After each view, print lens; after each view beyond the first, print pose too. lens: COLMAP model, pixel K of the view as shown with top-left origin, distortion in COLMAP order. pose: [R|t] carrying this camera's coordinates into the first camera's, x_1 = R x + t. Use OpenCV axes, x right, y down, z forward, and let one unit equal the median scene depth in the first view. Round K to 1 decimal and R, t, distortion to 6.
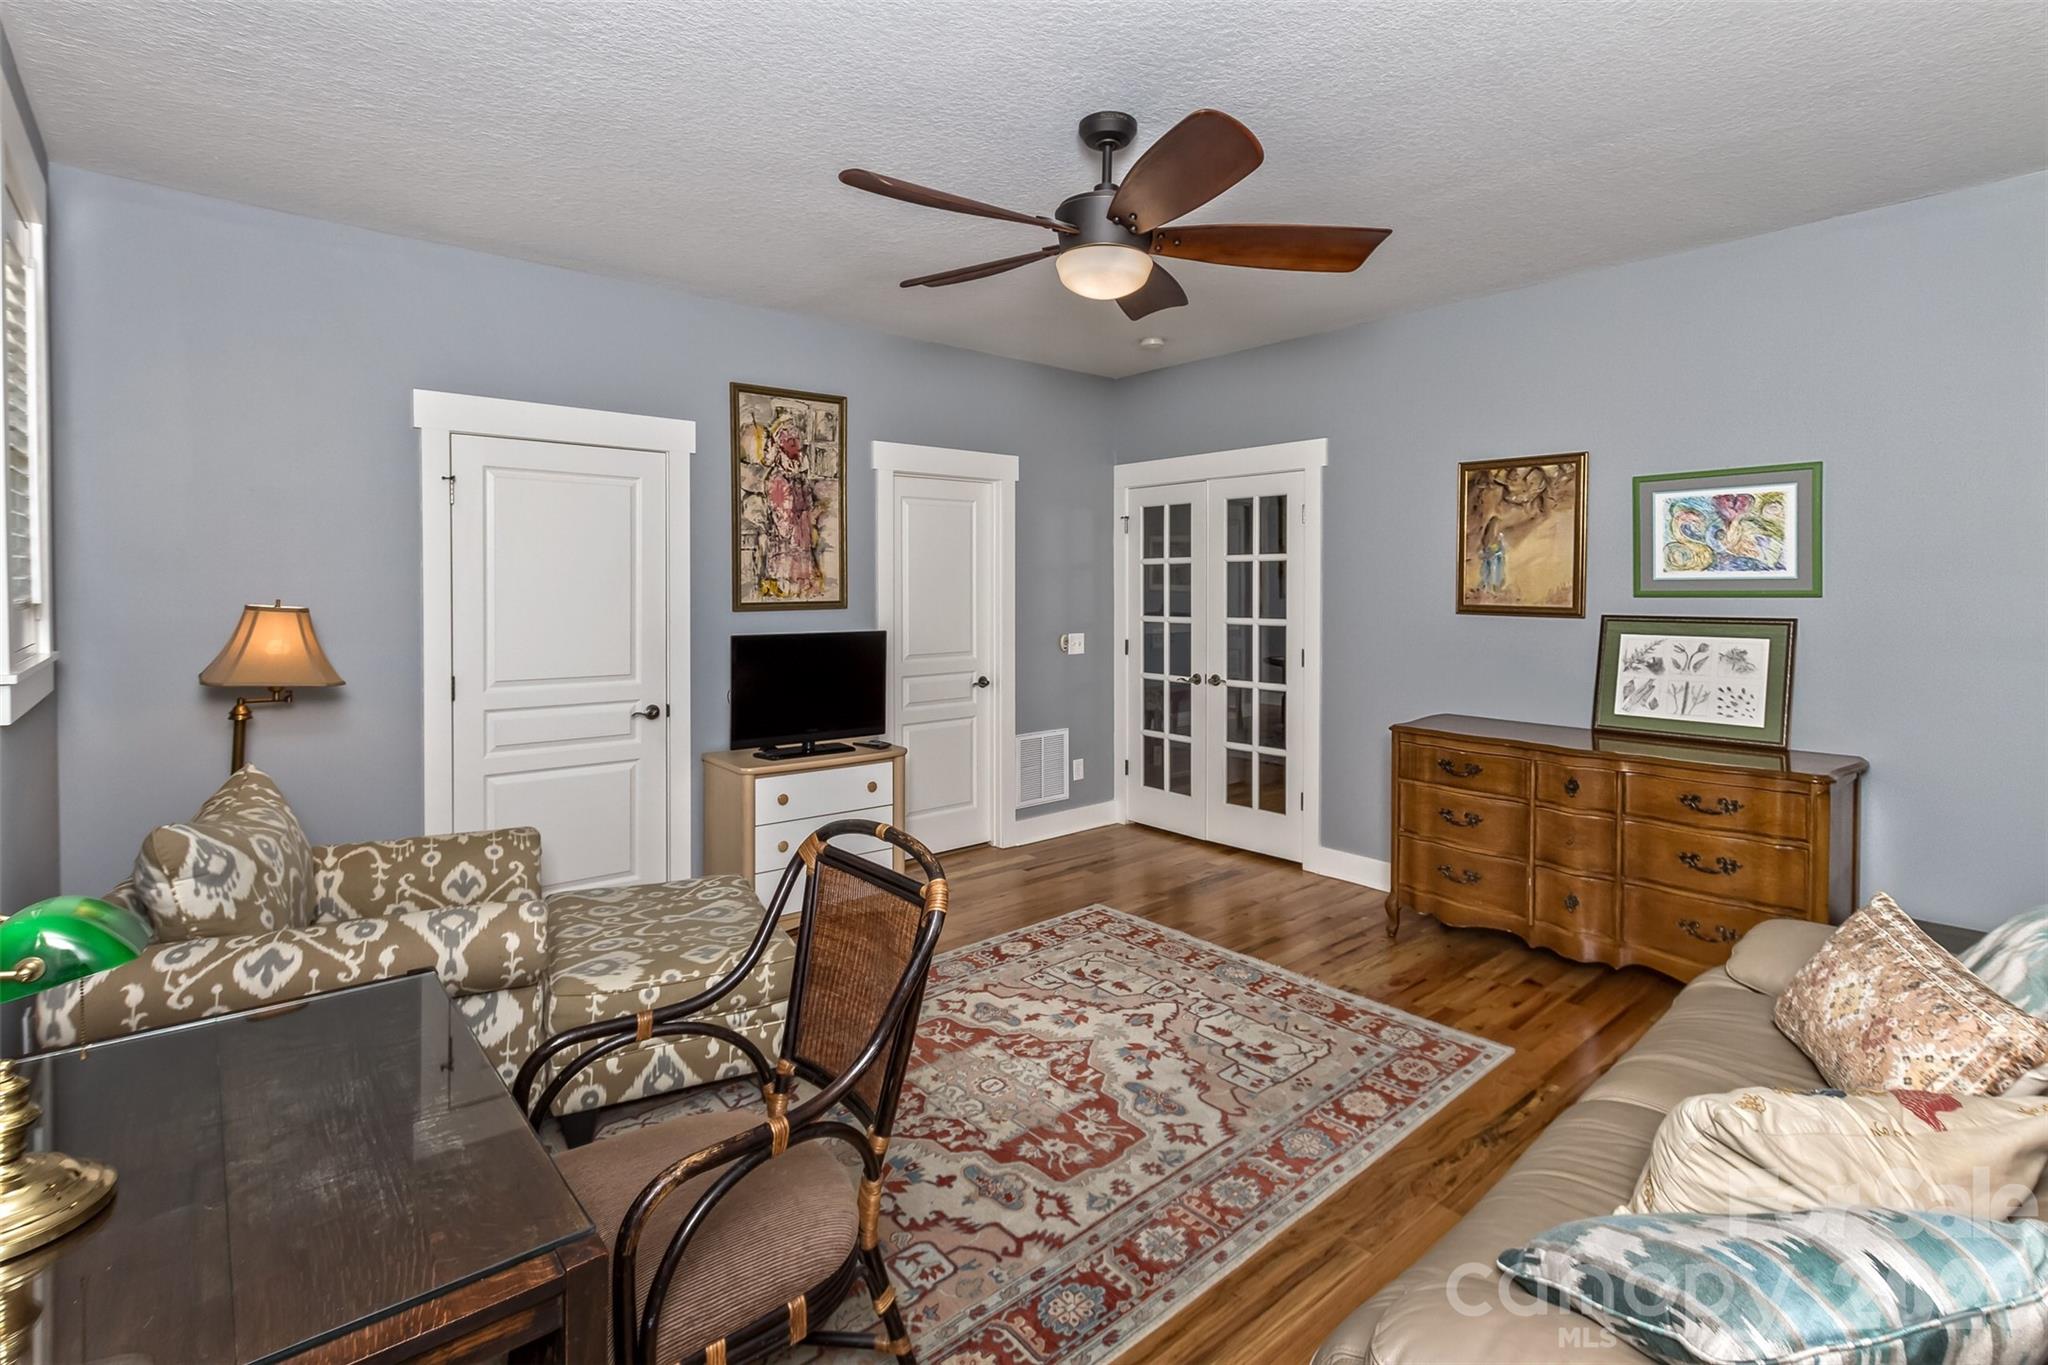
lens RADIAL K [[962.7, 0, 1019.1], [0, 962.7, 575.3], [0, 0, 1]] dist [0.001868, 0.000214]
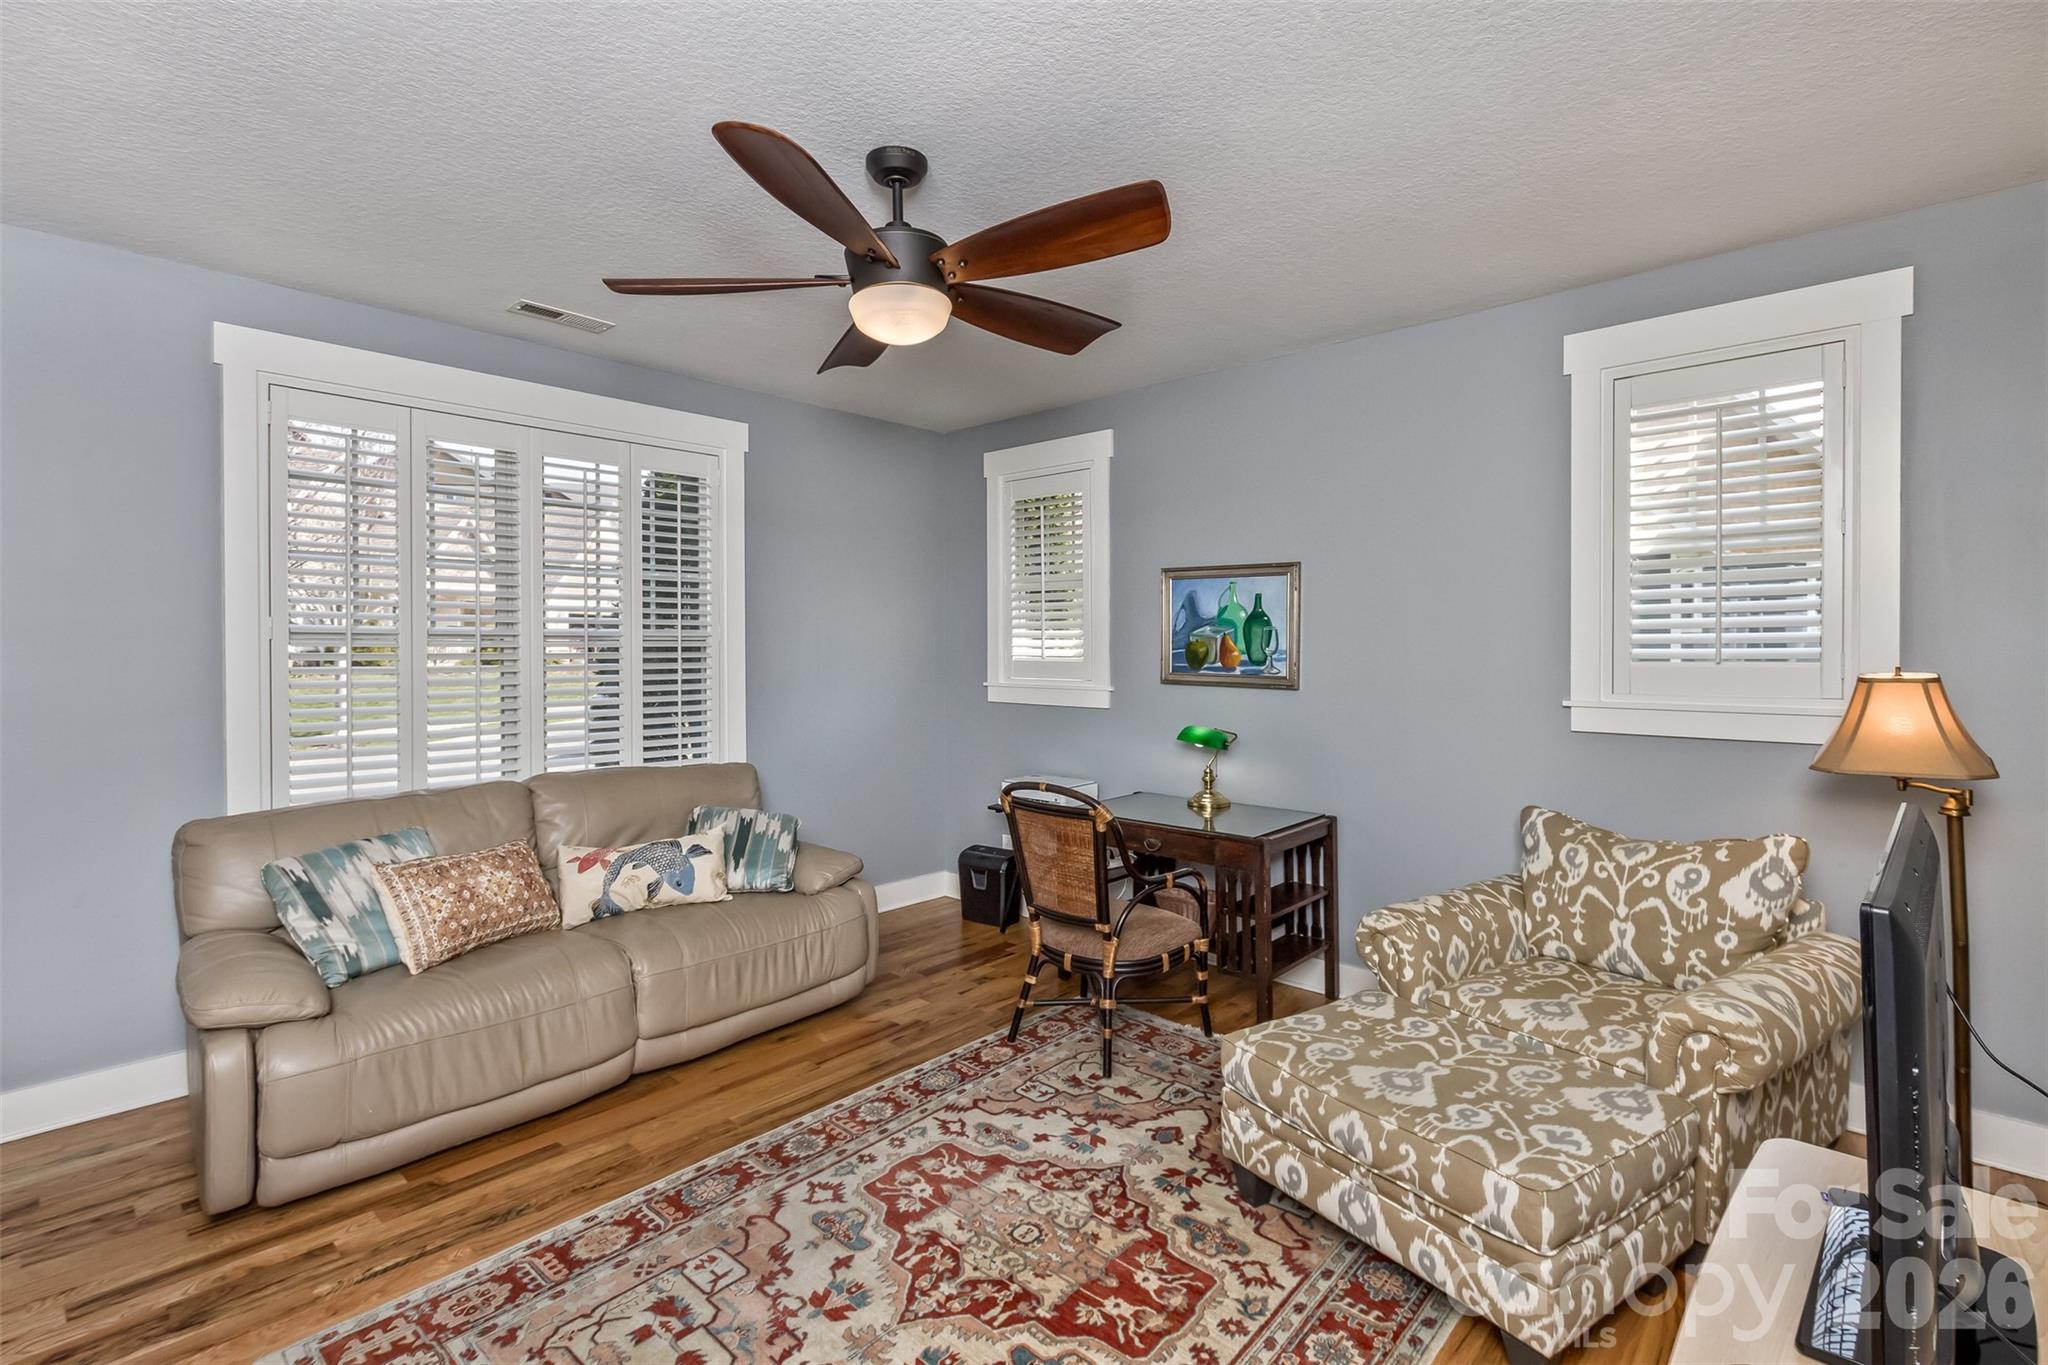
lens RADIAL K [[962.7, 0, 1019.4], [0, 962.7, 666.5], [0, 0, 1]] dist [0.001868, 0.000214]
pose [[-0.993090, 0.005205, -0.117242, 0.083523], [0.003891, 0.999927, 0.011428, 0.013854], [0.117292, 0.010893, -0.993038, 2.016014]]
